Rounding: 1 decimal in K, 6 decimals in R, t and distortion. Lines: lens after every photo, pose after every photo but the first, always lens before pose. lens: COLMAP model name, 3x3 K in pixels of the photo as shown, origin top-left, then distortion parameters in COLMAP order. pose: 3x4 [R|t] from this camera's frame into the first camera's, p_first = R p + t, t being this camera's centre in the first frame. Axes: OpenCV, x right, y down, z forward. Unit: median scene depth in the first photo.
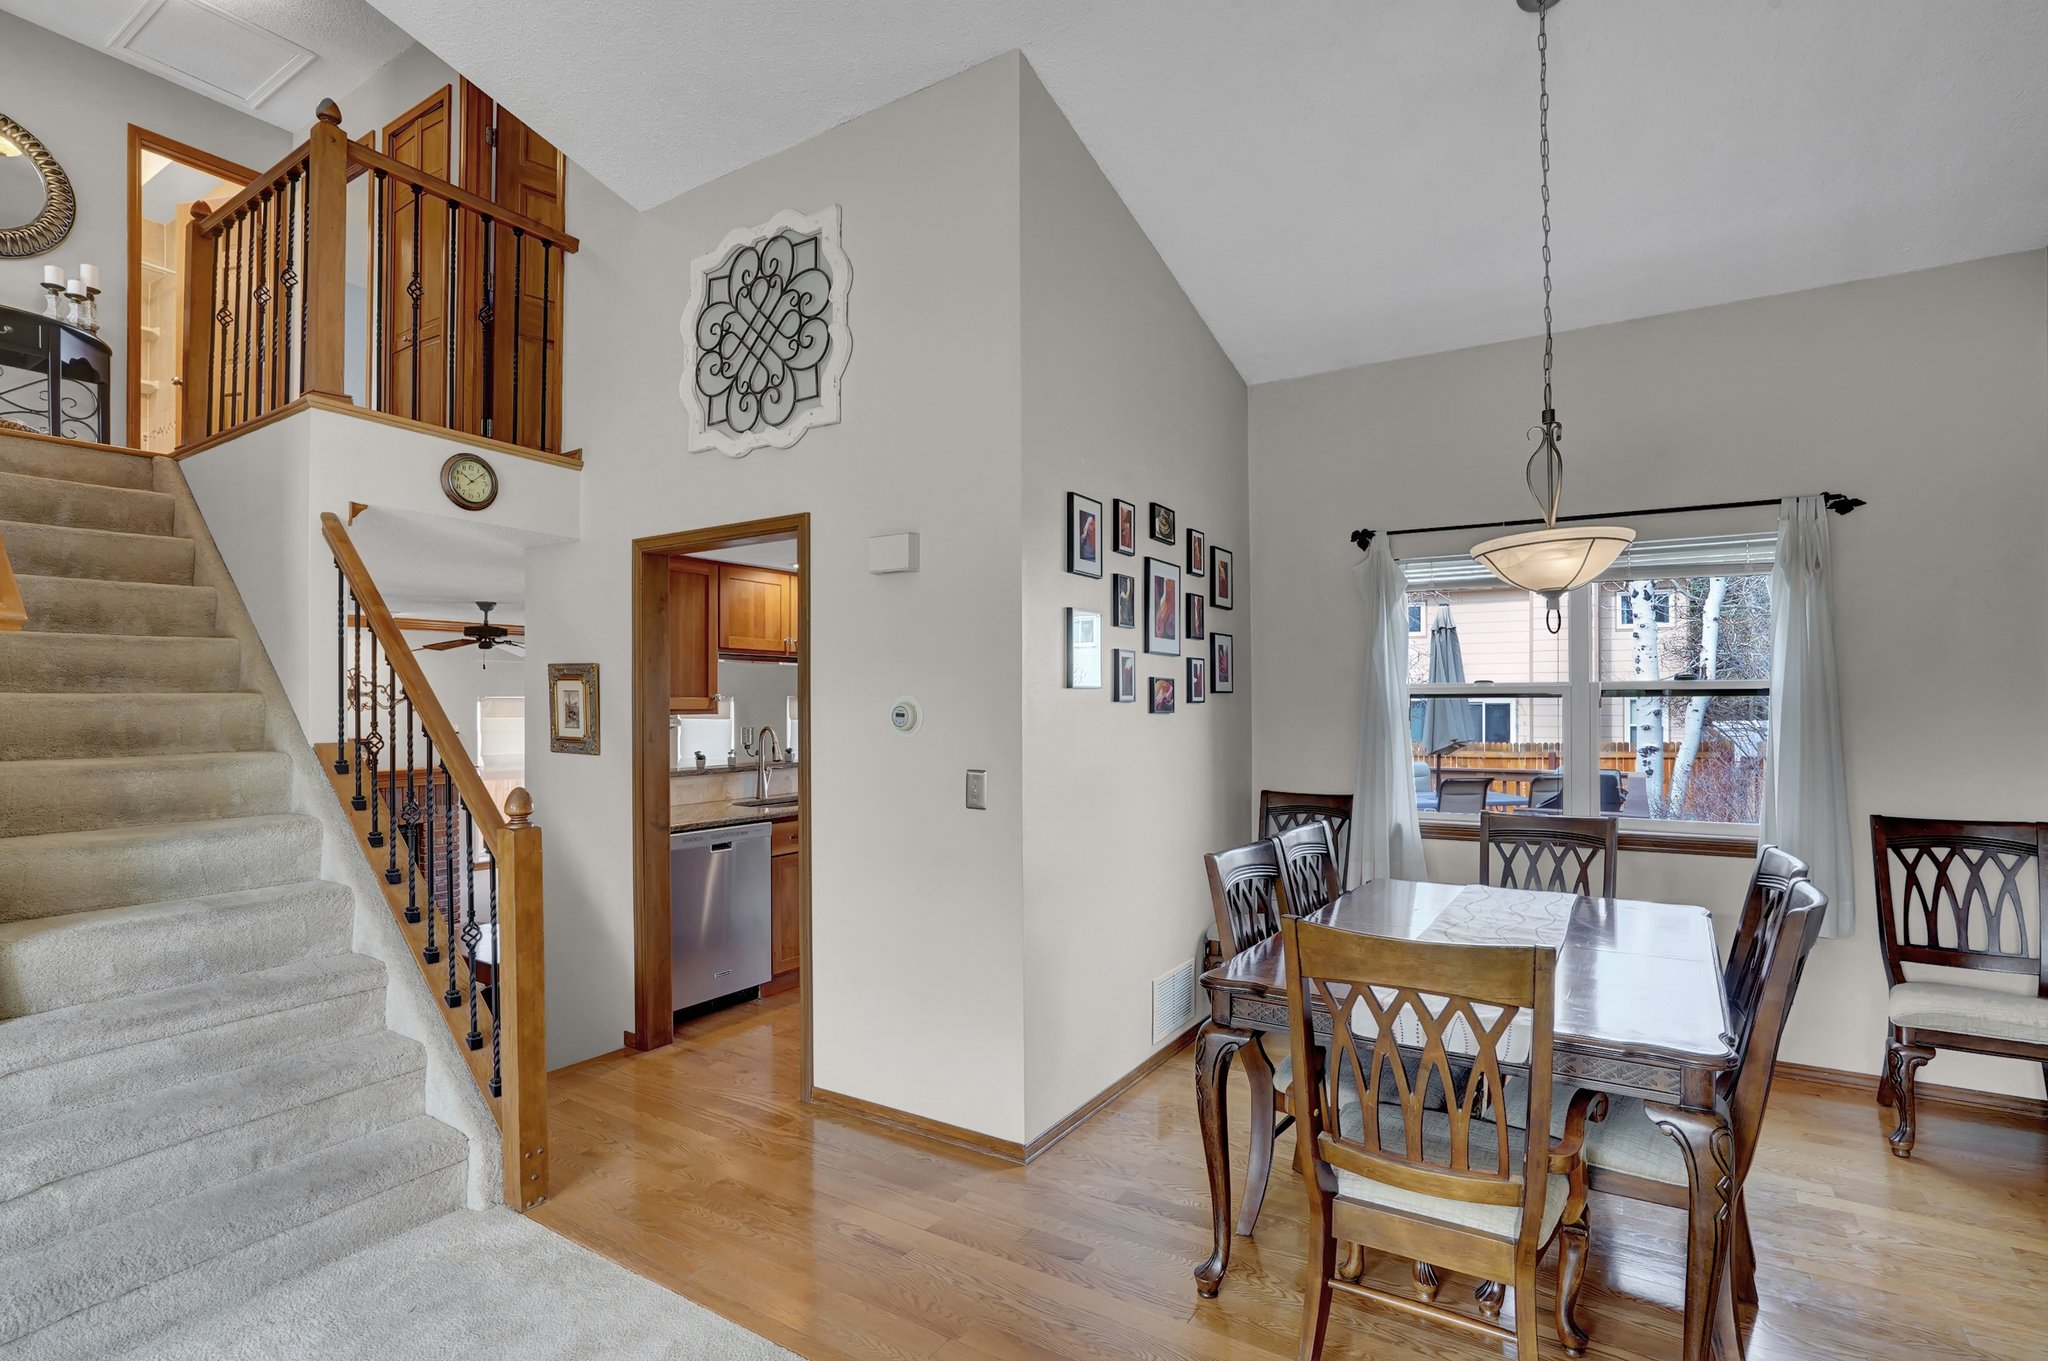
lens RADIAL K [[982.1, 0, 1054.5], [0, 982.1, 701.4], [0, 0, 1]] dist [-0.043039, 0.010454]
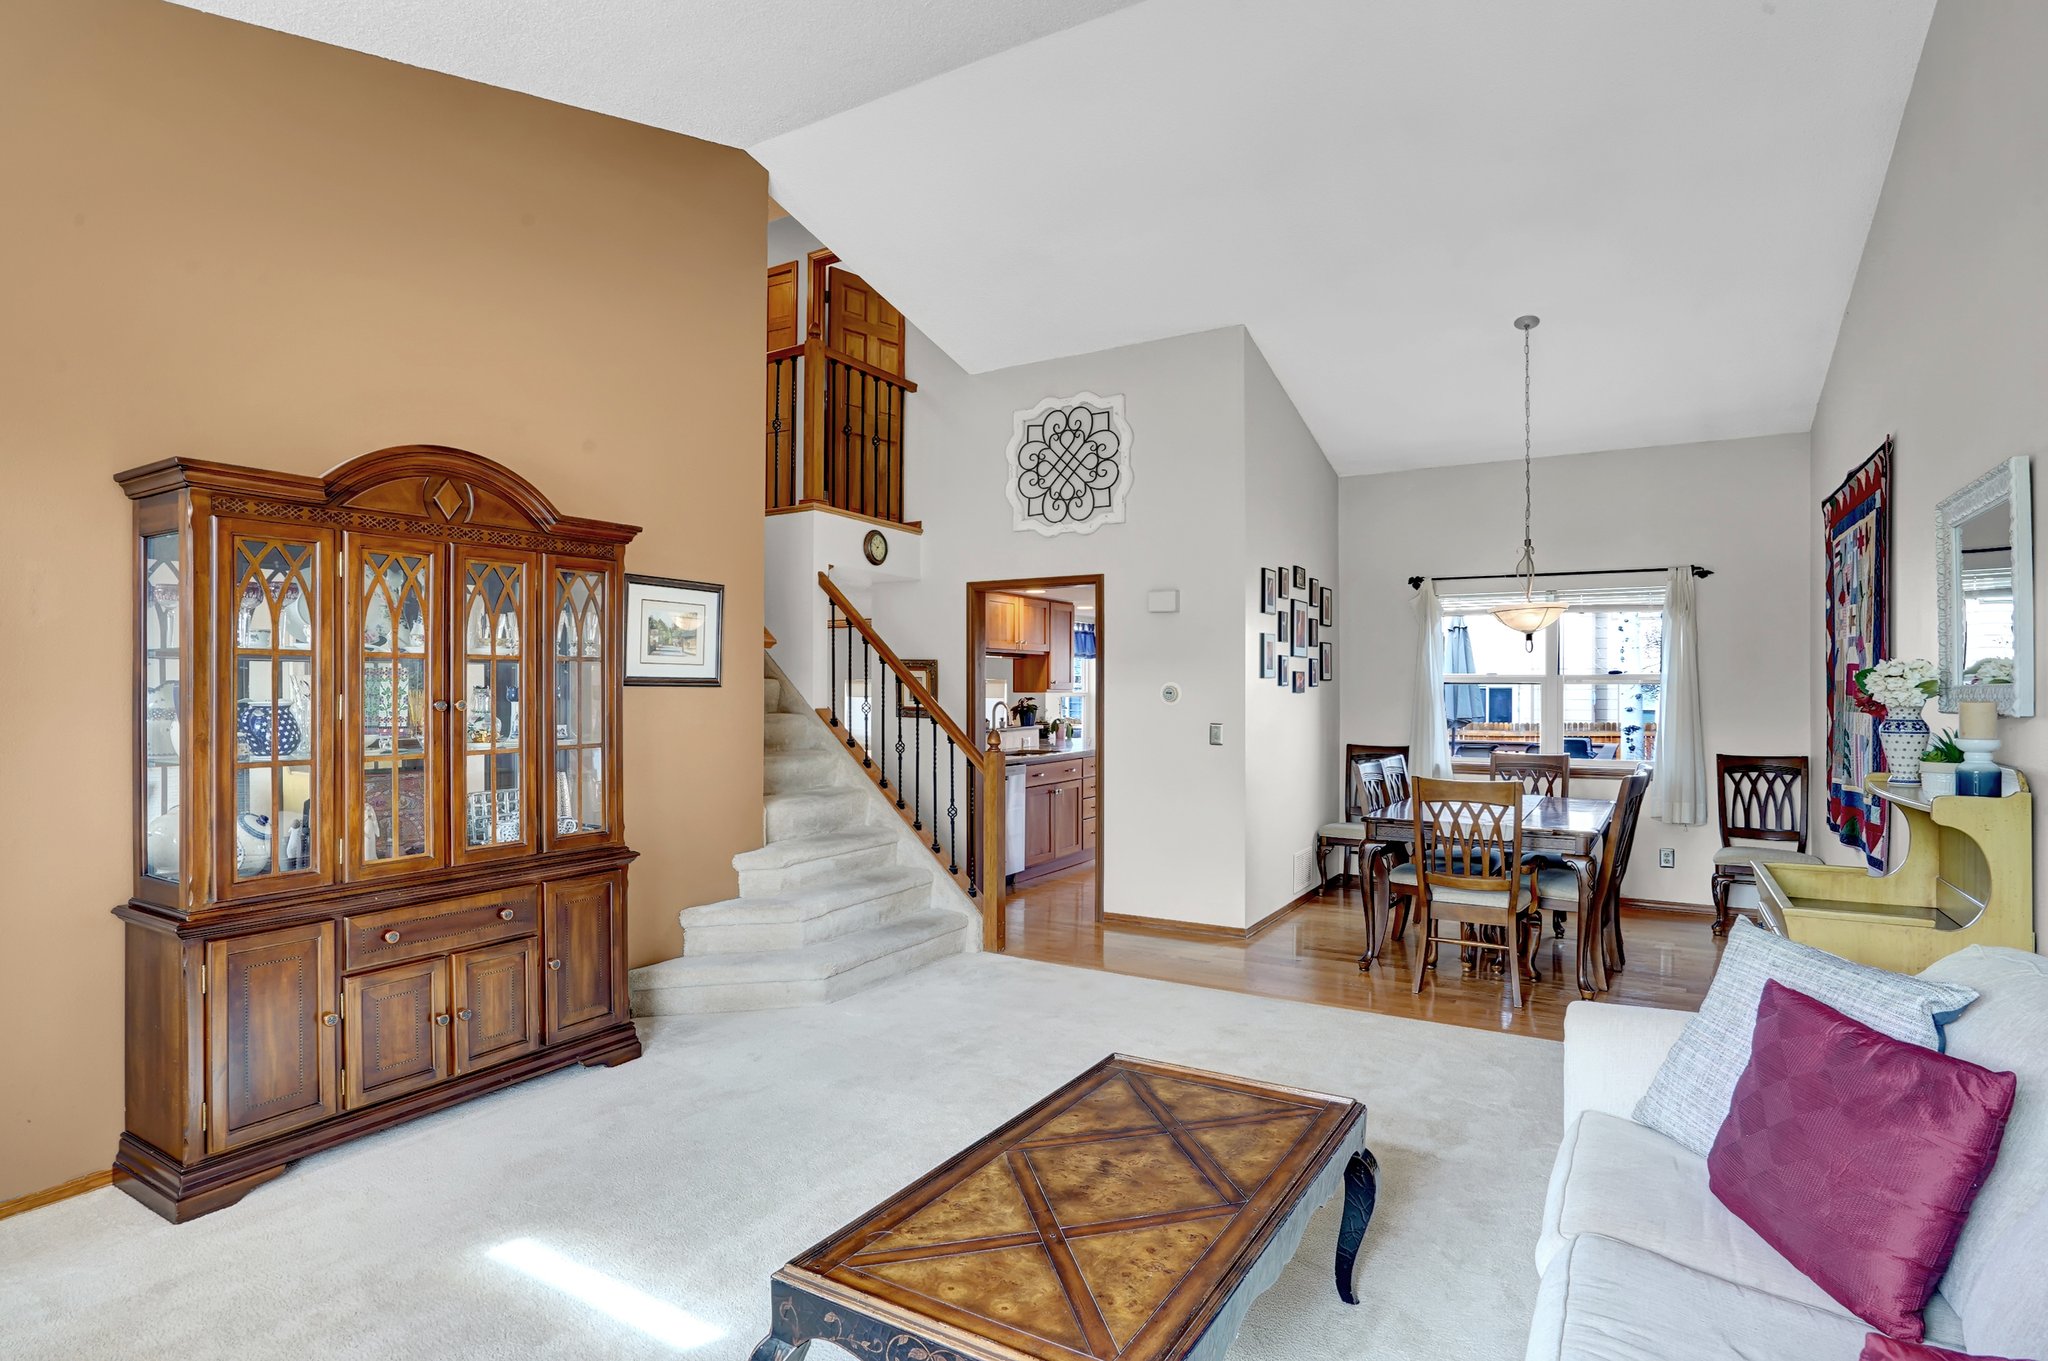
lens RADIAL K [[1094.6, 0, 1040.4], [0, 1094.6, 685.5], [0, 0, 1]] dist [-0.039429, 0.024284]
pose [[0.999625, 0.004973, 0.026917, -0.397590], [-0.005045, 0.999984, 0.002583, -0.003196], [-0.026904, -0.002718, 0.999634, -0.872206]]
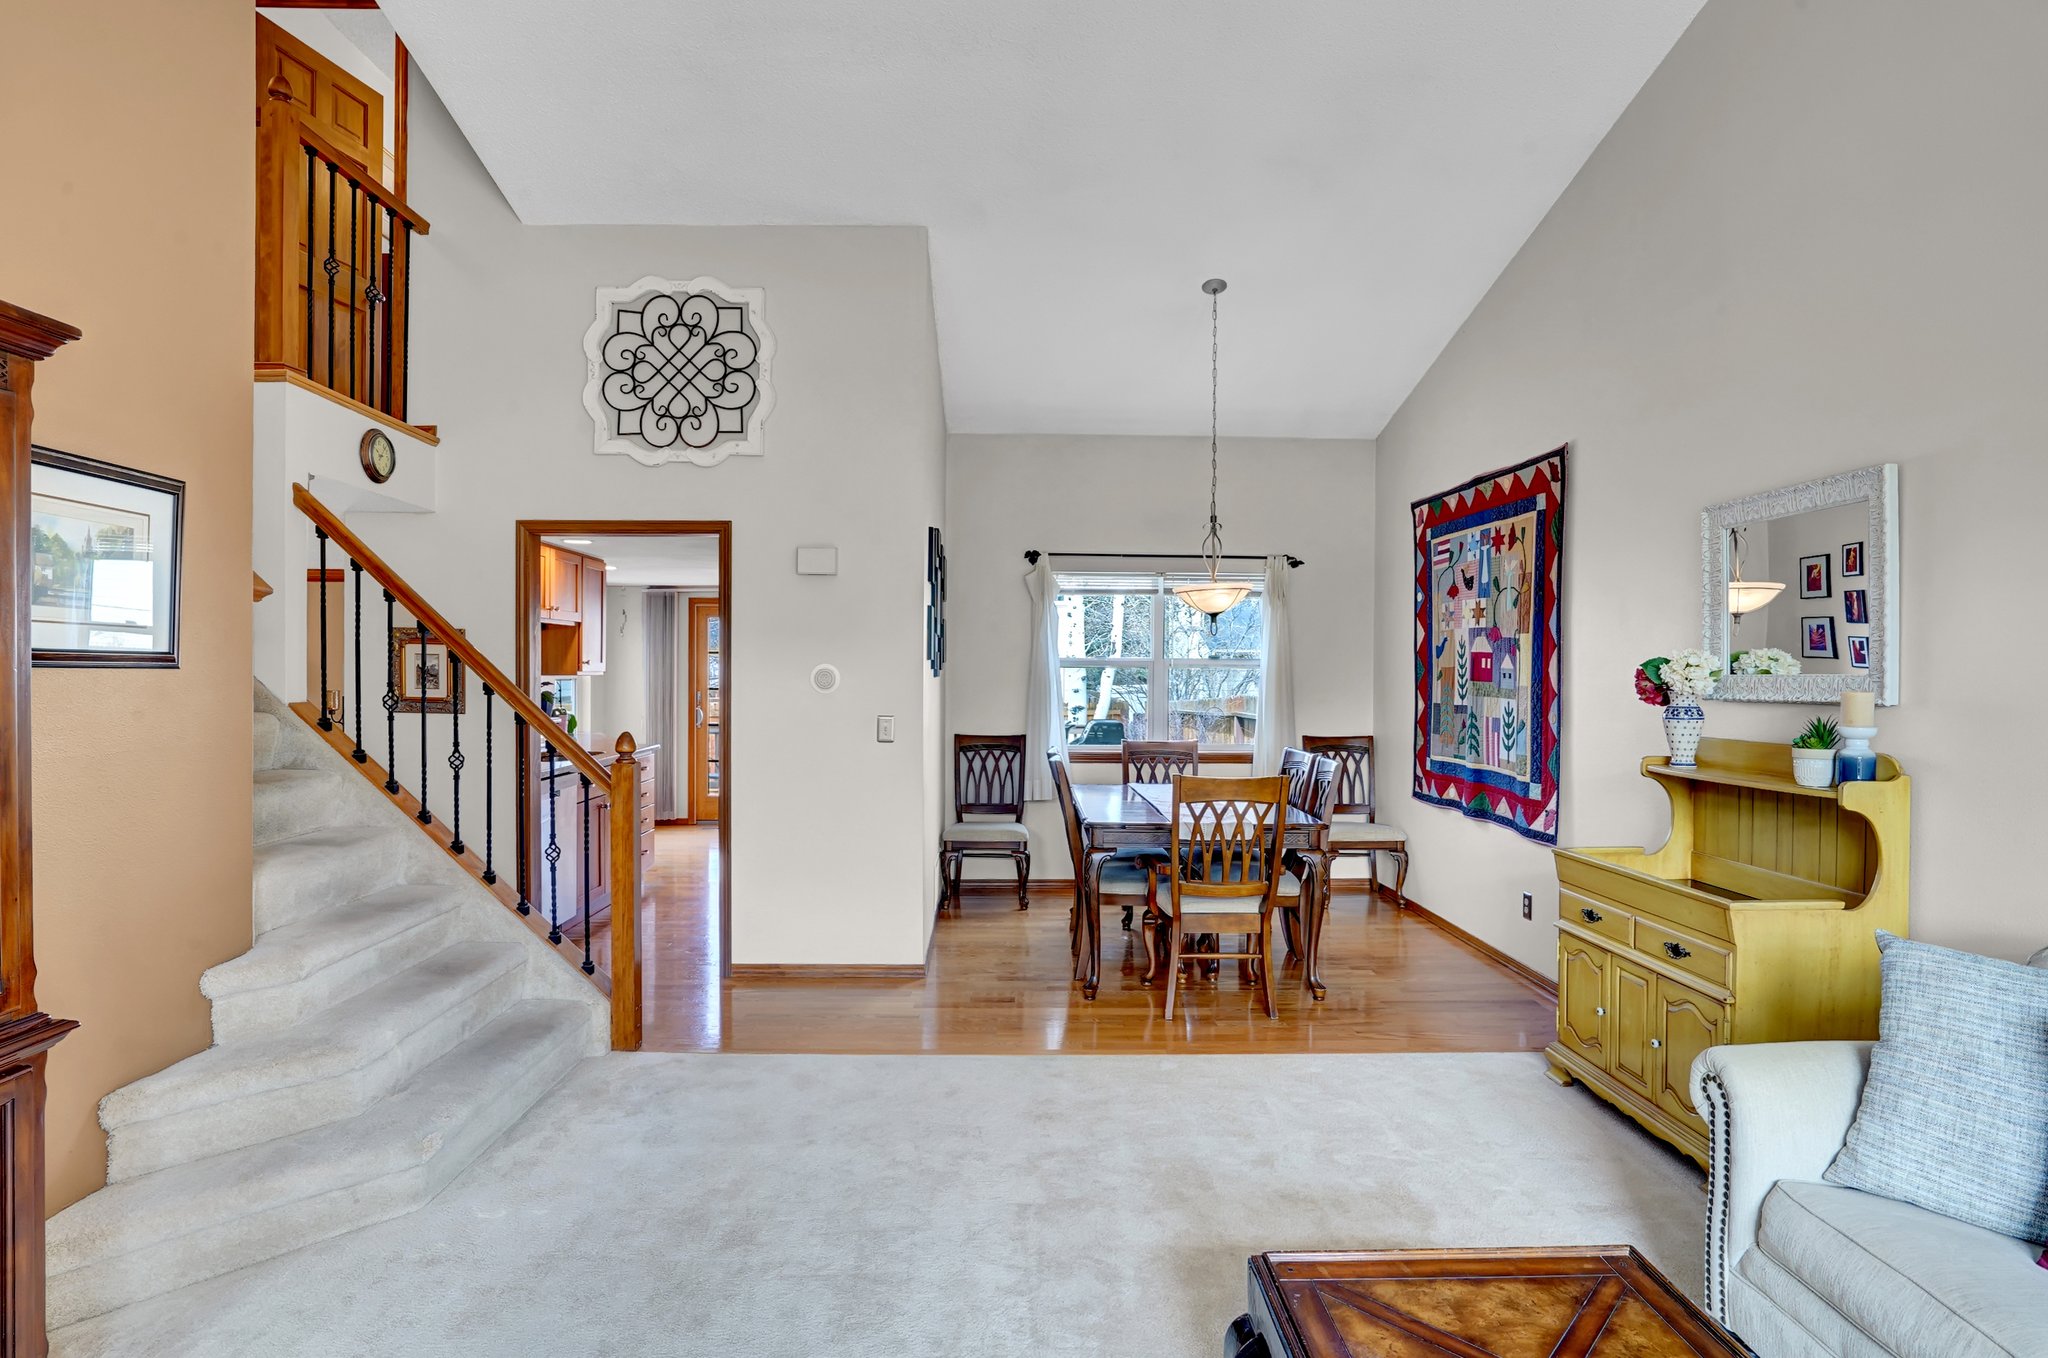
lens RADIAL K [[1094.6, 0, 1035.4], [0, 1094.6, 681.5], [0, 0, 1]] dist [-0.039429, 0.024284]
pose [[0.826761, 0.002892, 0.562545, -0.706552], [-0.011791, 0.999856, 0.012189, -0.003048], [-0.562429, -0.016711, 0.826677, -0.408769]]
